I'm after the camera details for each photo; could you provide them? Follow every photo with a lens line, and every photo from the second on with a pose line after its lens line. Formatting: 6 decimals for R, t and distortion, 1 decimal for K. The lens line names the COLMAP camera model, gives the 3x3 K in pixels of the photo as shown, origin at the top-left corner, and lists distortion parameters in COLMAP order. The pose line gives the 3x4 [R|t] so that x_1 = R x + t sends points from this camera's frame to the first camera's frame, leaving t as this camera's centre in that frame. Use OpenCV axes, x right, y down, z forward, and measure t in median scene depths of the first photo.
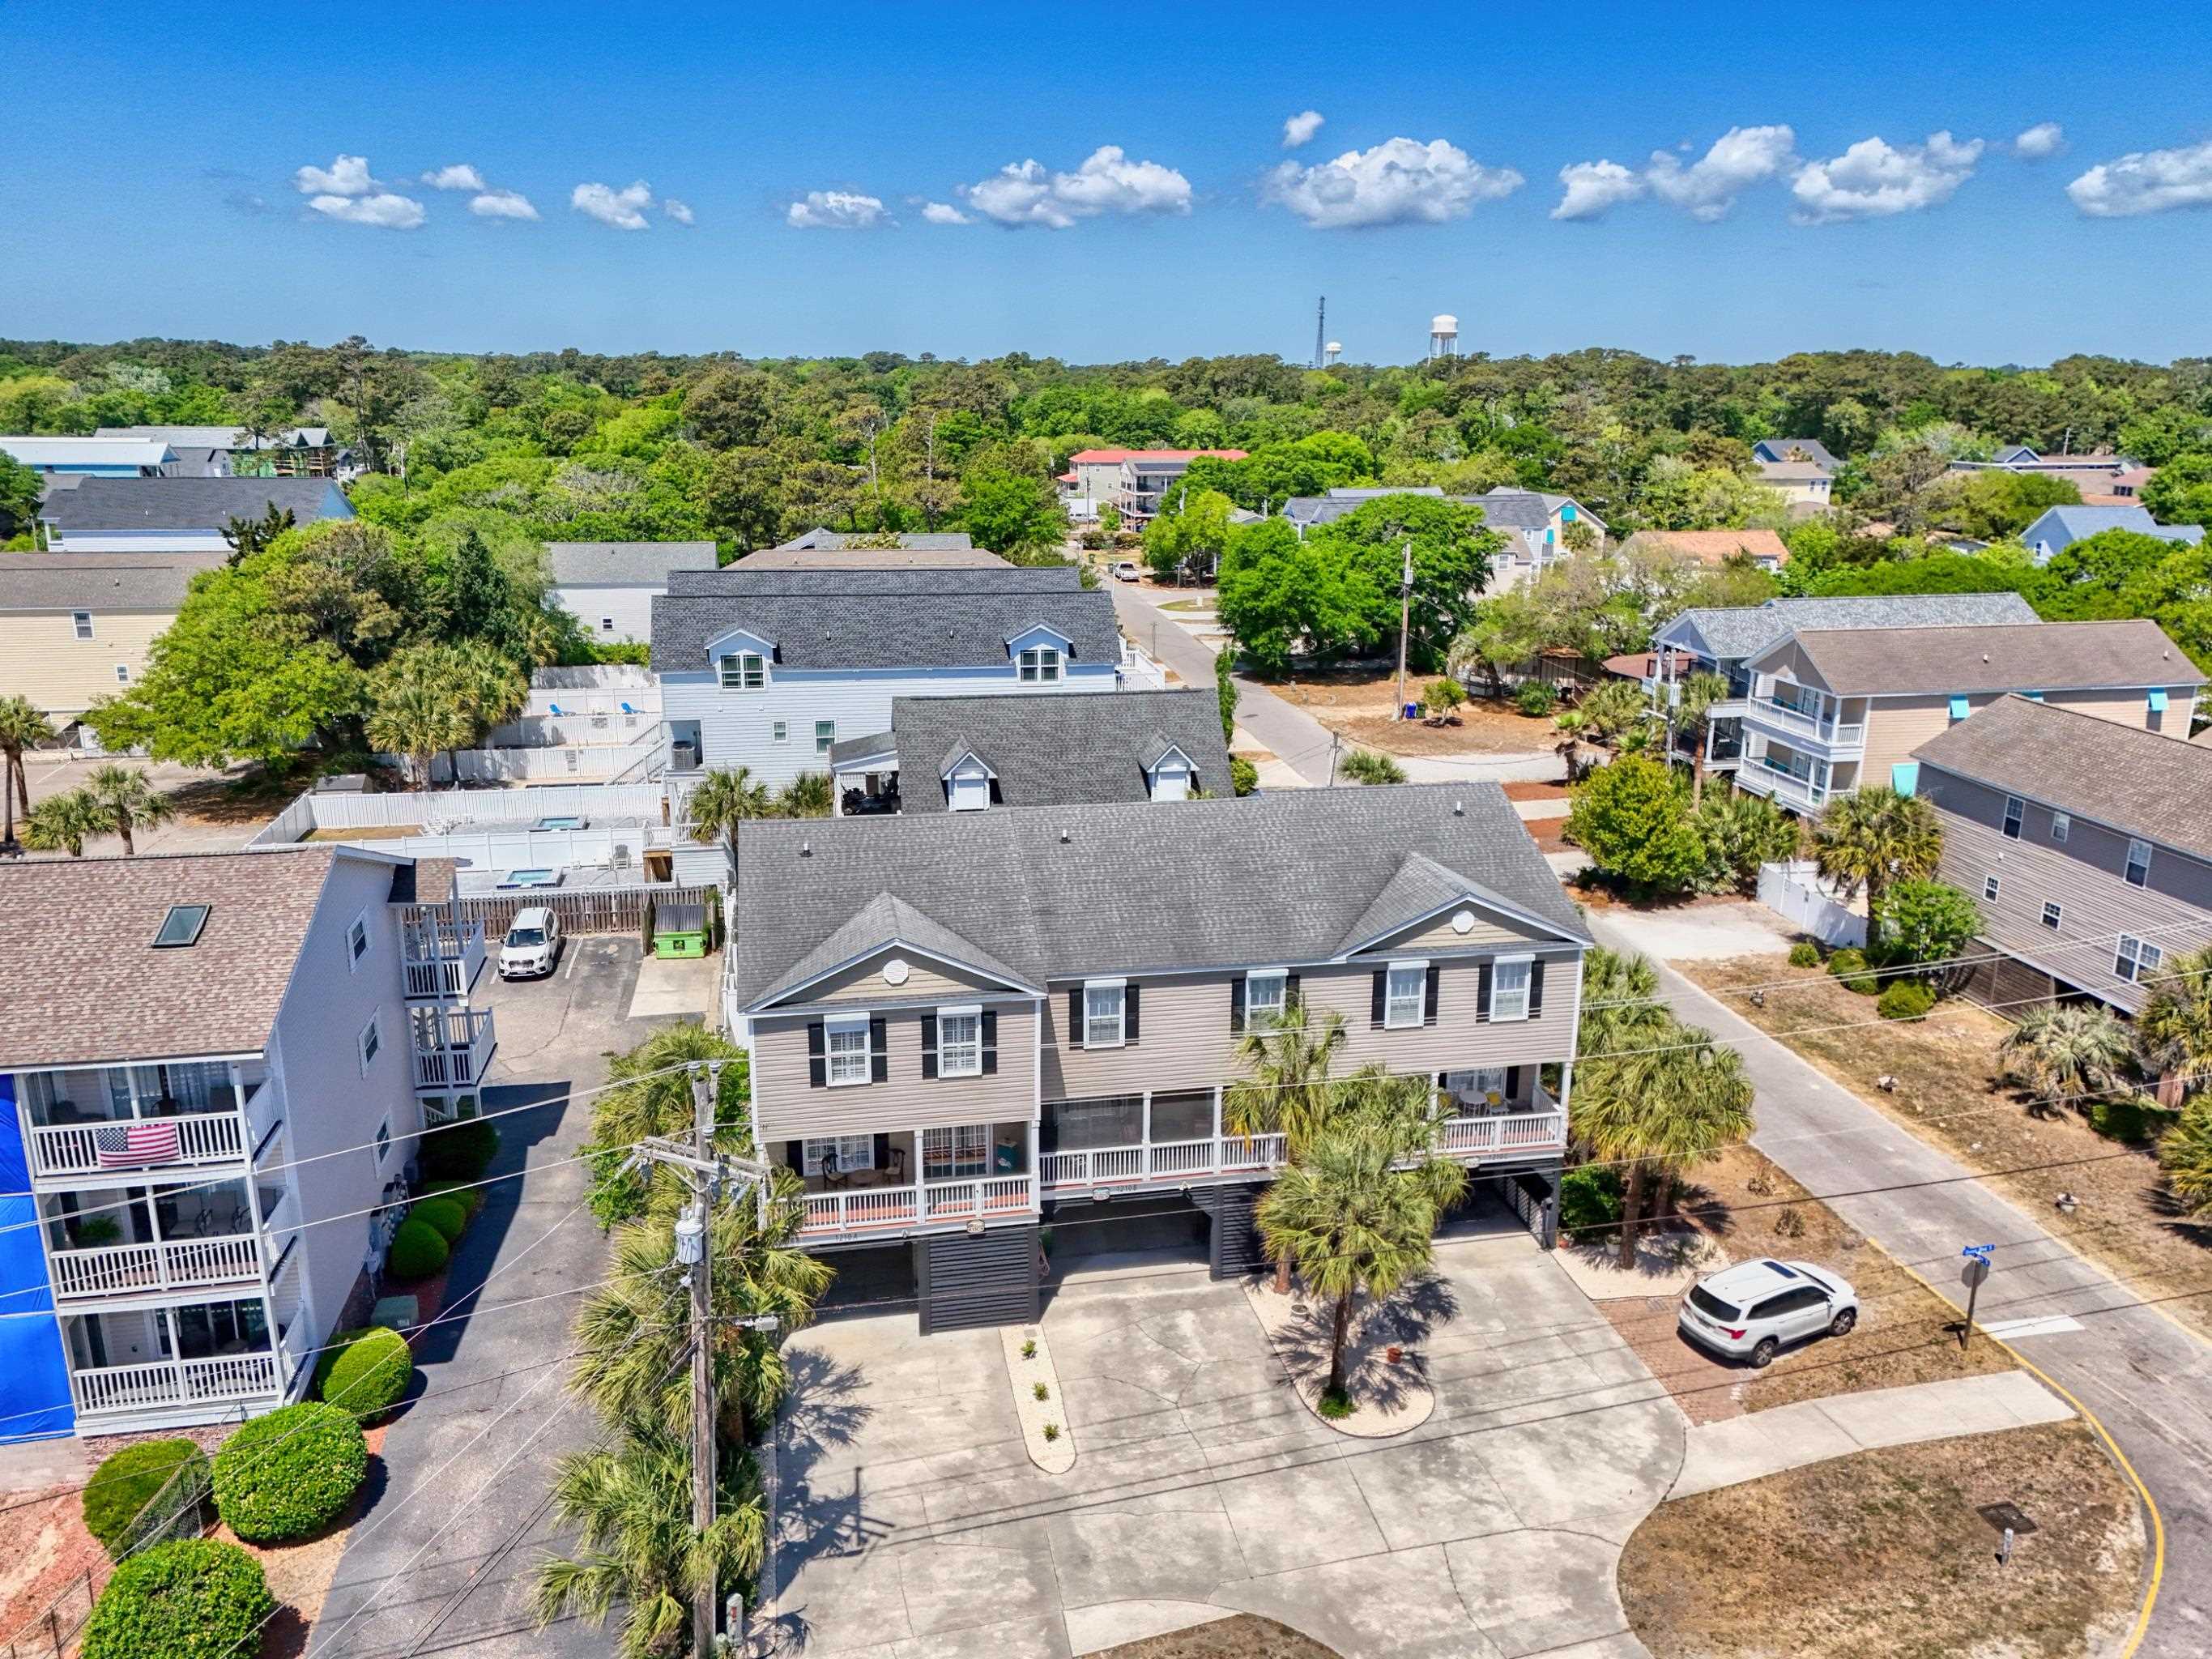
lens RADIAL K [[1626.7, 0, 1098.6], [0, 1626.7, 825.5], [0, 0, 1]] dist [0.076469, -0.052904]
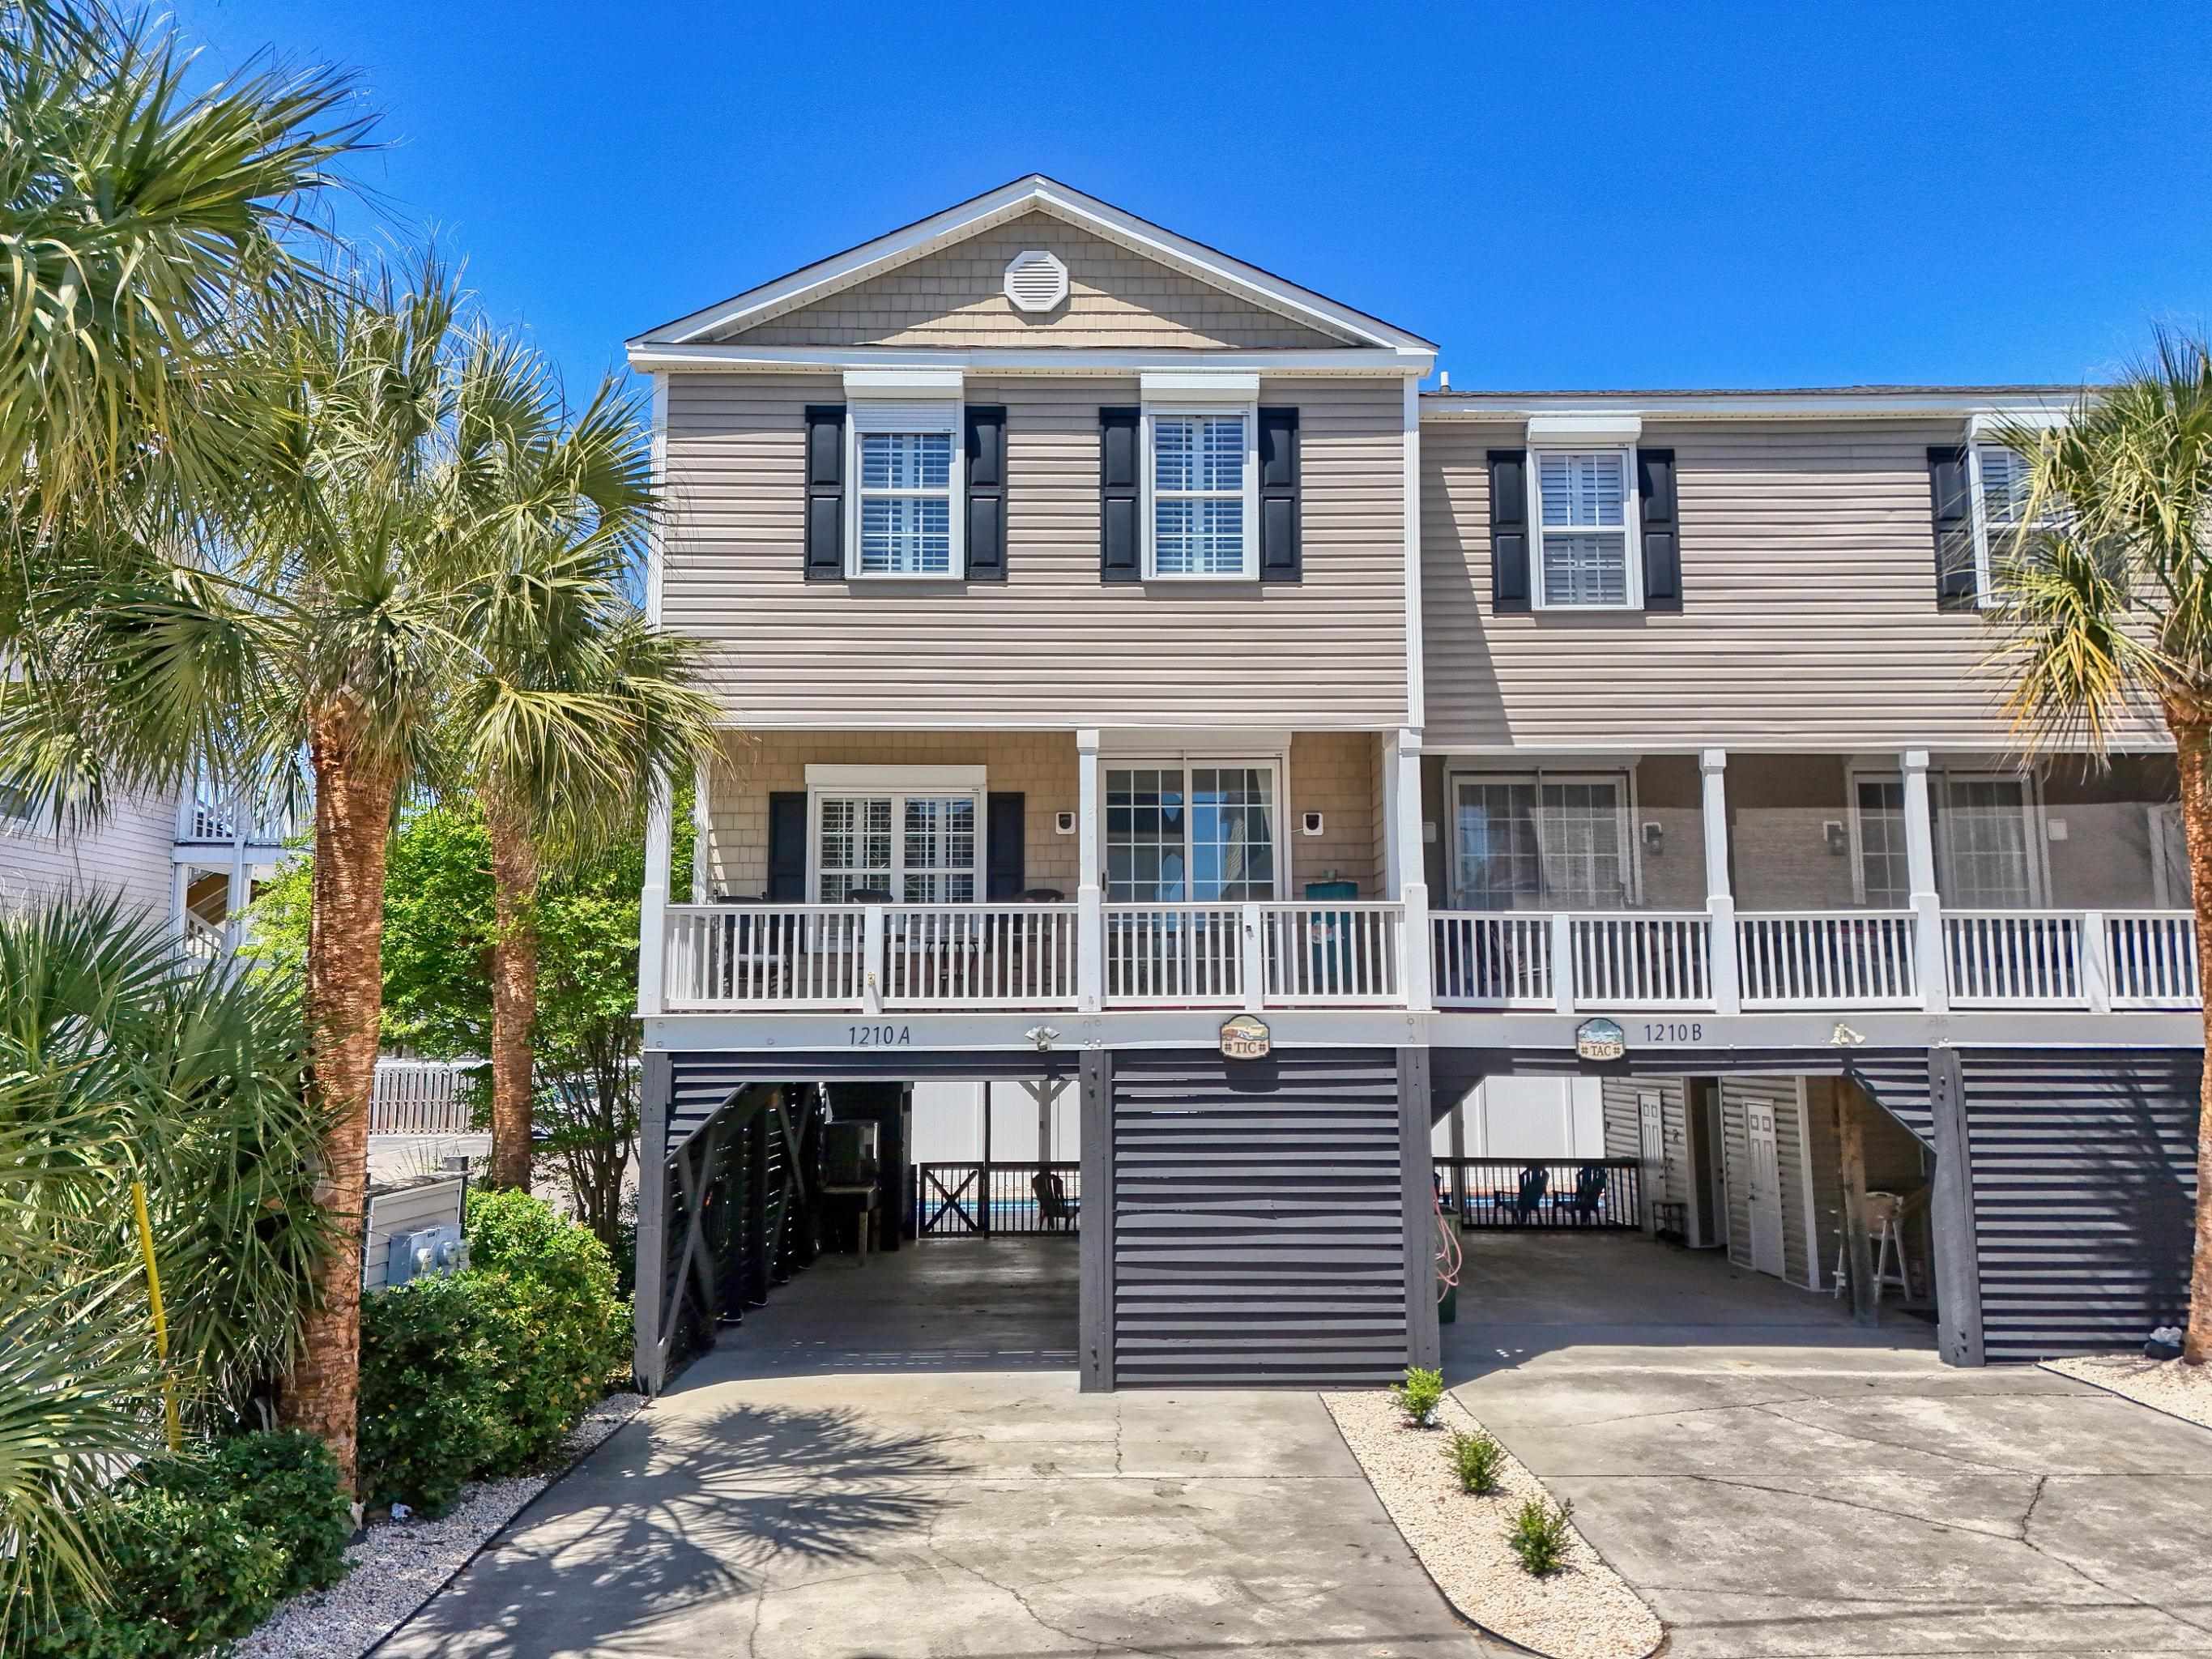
lens RADIAL K [[1626.7, 0, 1119.0], [0, 1626.7, 830.6], [0, 0, 1]] dist [0.076469, -0.052904]
pose [[0.981250, -0.034810, -0.189570, -0.035023], [-0.037419, 0.930435, -0.364543, 0.343222], [0.189072, 0.364801, 0.911686, 0.681332]]
